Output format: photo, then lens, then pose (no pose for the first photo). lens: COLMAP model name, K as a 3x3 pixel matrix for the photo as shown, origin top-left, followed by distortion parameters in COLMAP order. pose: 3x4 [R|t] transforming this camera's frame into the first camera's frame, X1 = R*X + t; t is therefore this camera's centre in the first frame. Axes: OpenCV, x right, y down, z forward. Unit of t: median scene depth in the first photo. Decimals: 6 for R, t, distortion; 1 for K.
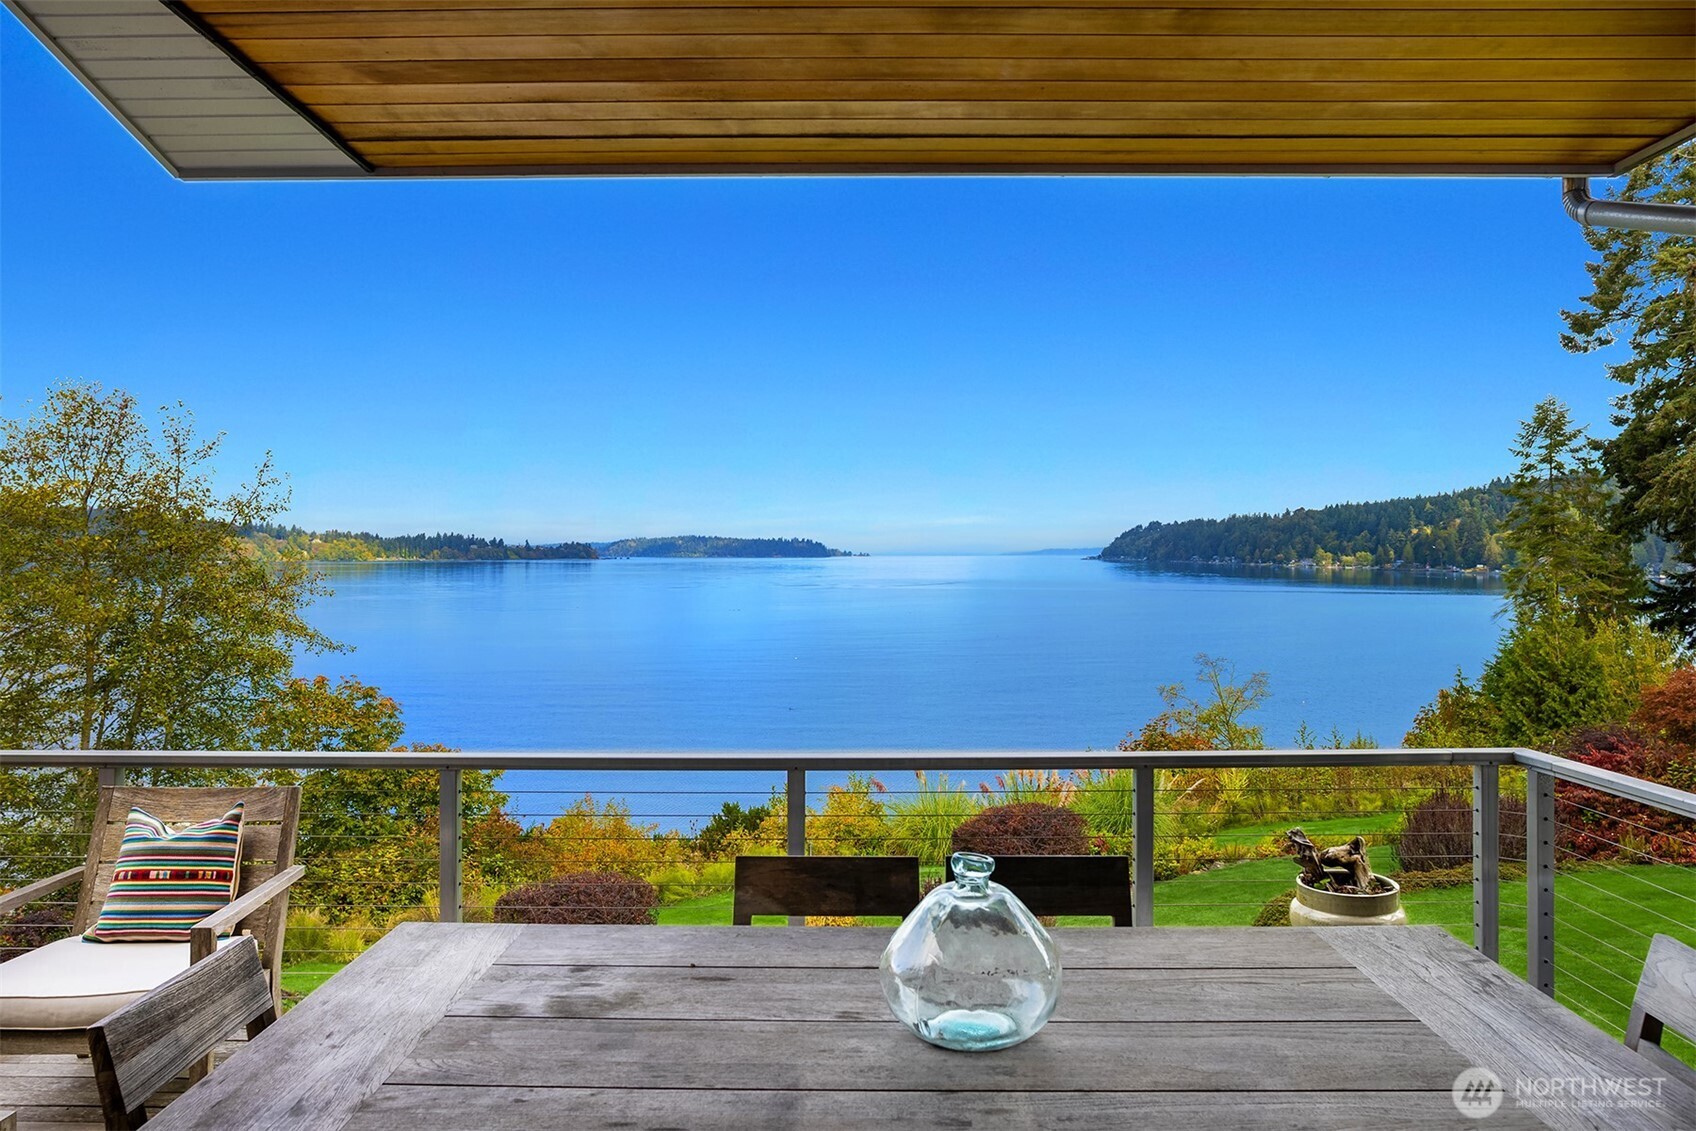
lens RADIAL K [[1181.7, 0, 848.0], [0, 1181.7, 565.5], [0, 0, 1]] dist [-0.037208, 0.006082]
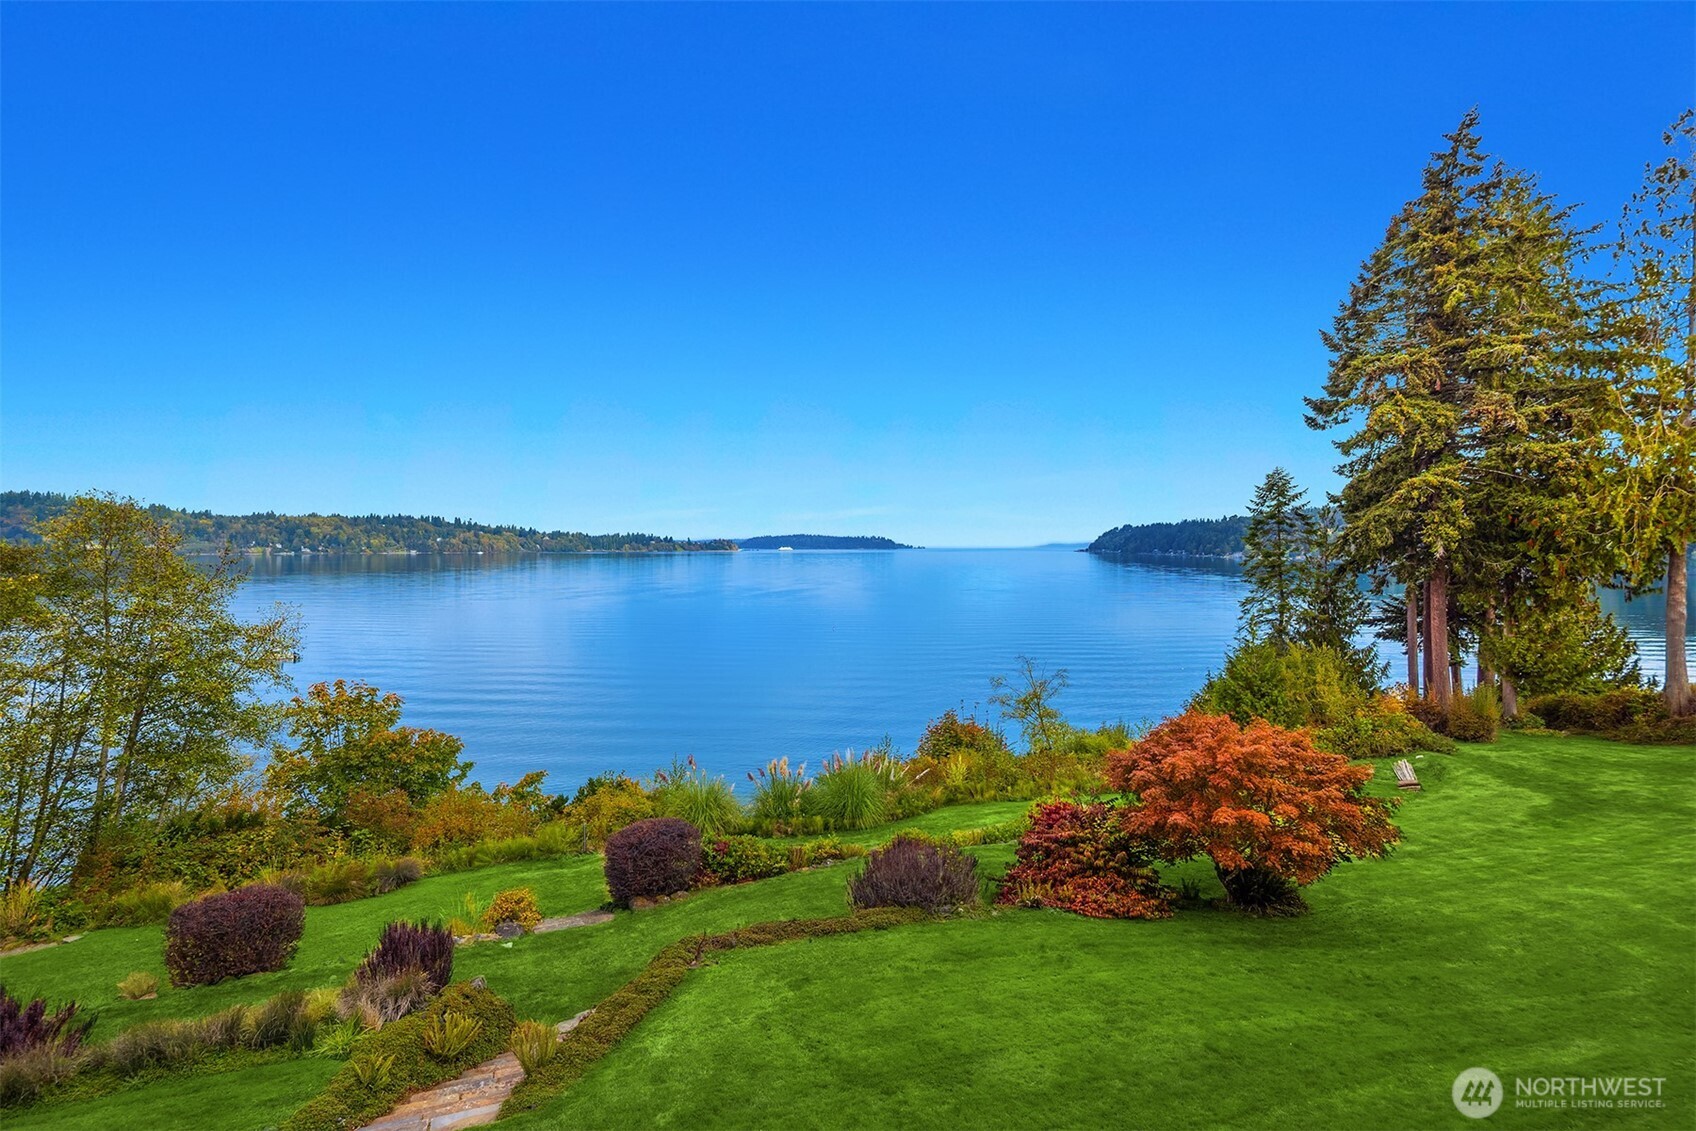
lens RADIAL K [[825.4, 0, 855.0], [0, 825.4, 570.9], [0, 0, 1]] dist [0.000239, -0.000113]
pose [[0.996731, 0.002354, -0.080758, 0.175385], [-0.000523, 0.999742, 0.022691, -0.042877], [0.080790, -0.022575, 0.996475, 0.022354]]
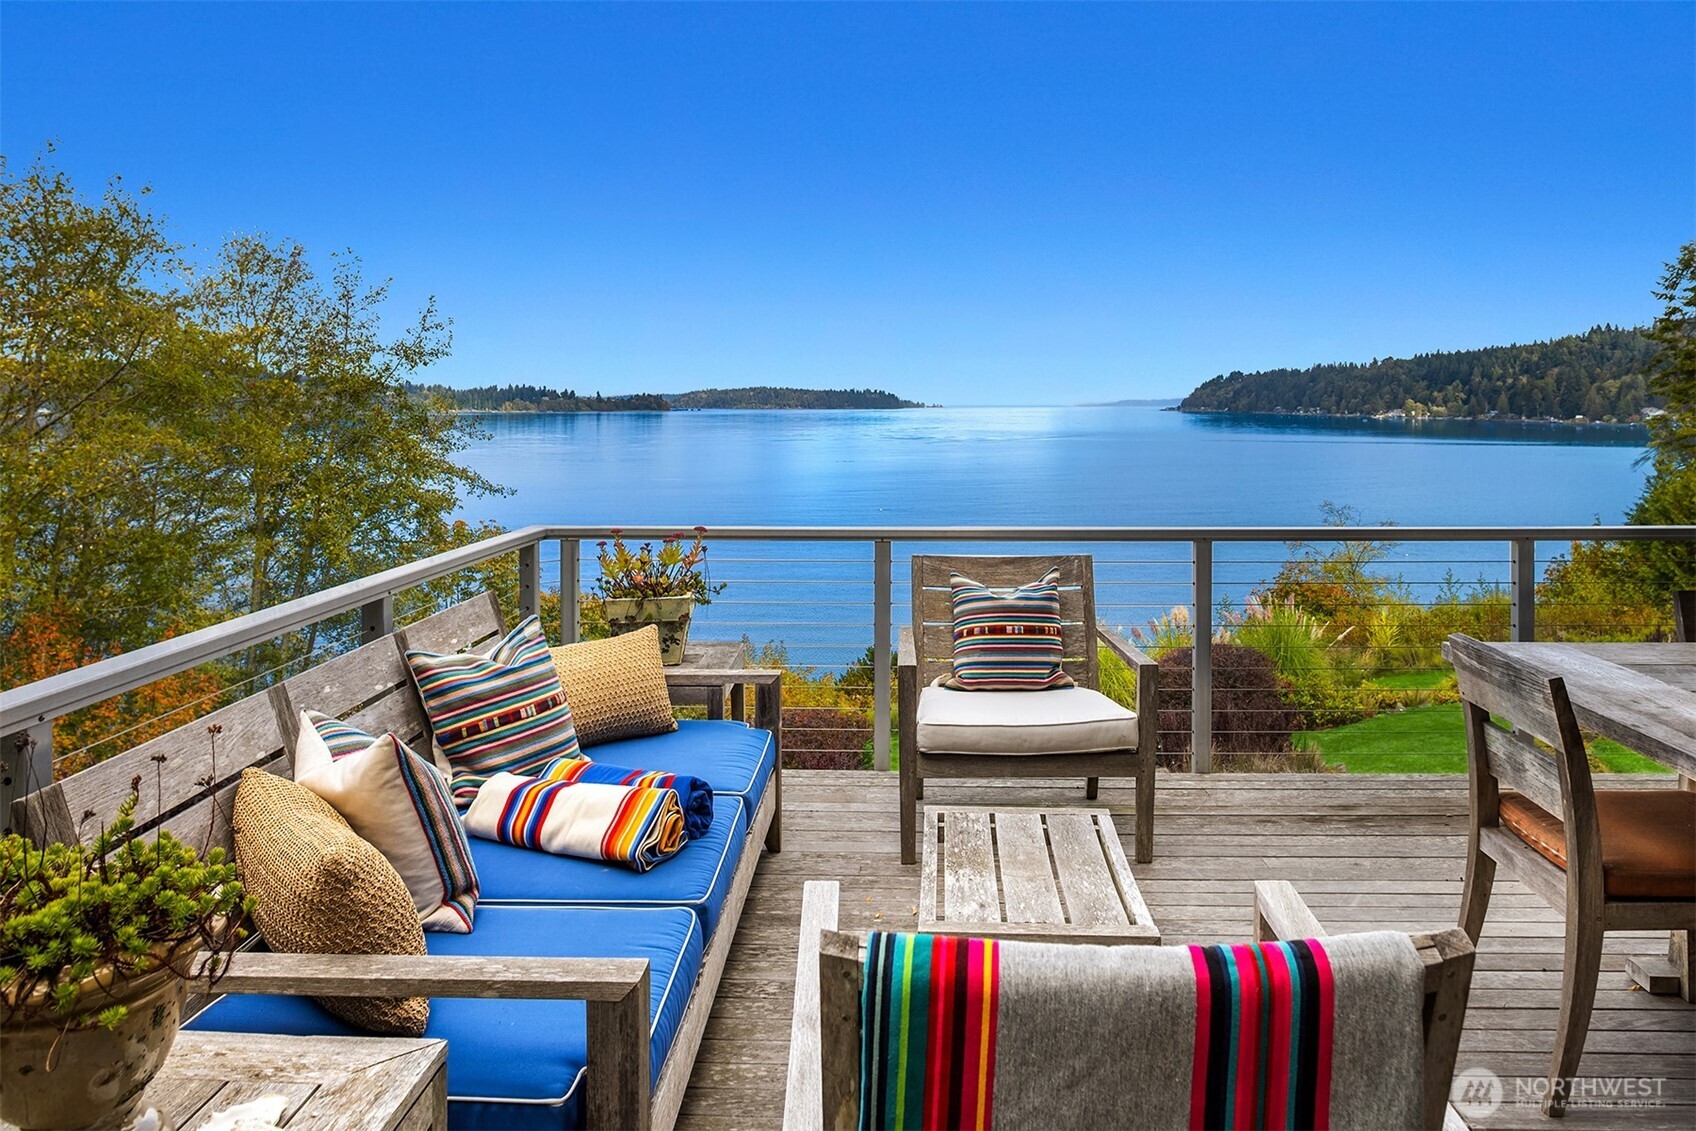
lens RADIAL K [[1199.8, 0, 858.0], [0, 1199.8, 416.9], [0, 0, 1]] dist [-0.064642, 0.051271]
pose [[0.998812, -0.000639, -0.048723, -0.040148], [0.000619, 1.000000, -0.000431, 0.003861], [0.048723, 0.000401, 0.998812, -0.007753]]
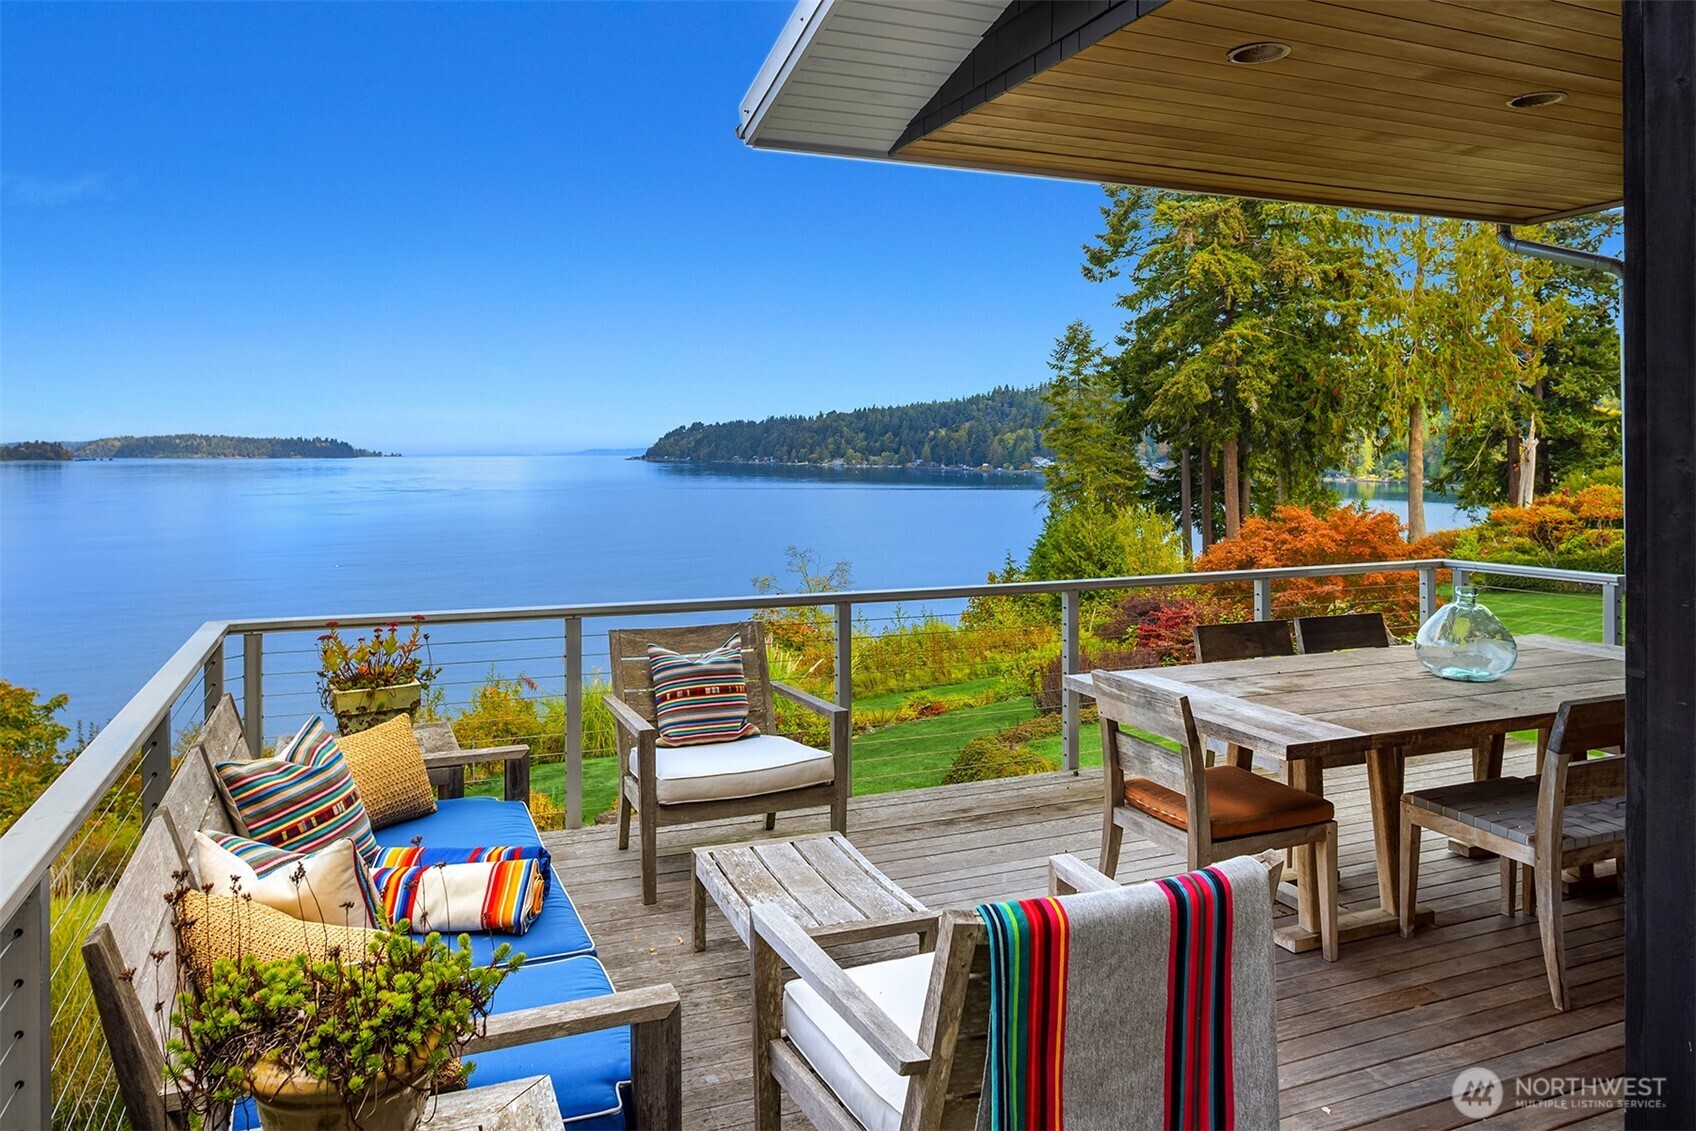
lens RADIAL K [[1184.3, 0, 847.7], [0, 1184.3, 463.4], [0, 0, 1]] dist [-0.046516, 0.005485]
pose [[0.926495, -0.003403, 0.376292, -0.055009], [0.004168, 0.999991, -0.001219, 0.001273], [-0.376285, 0.002697, 0.926500, -0.014325]]
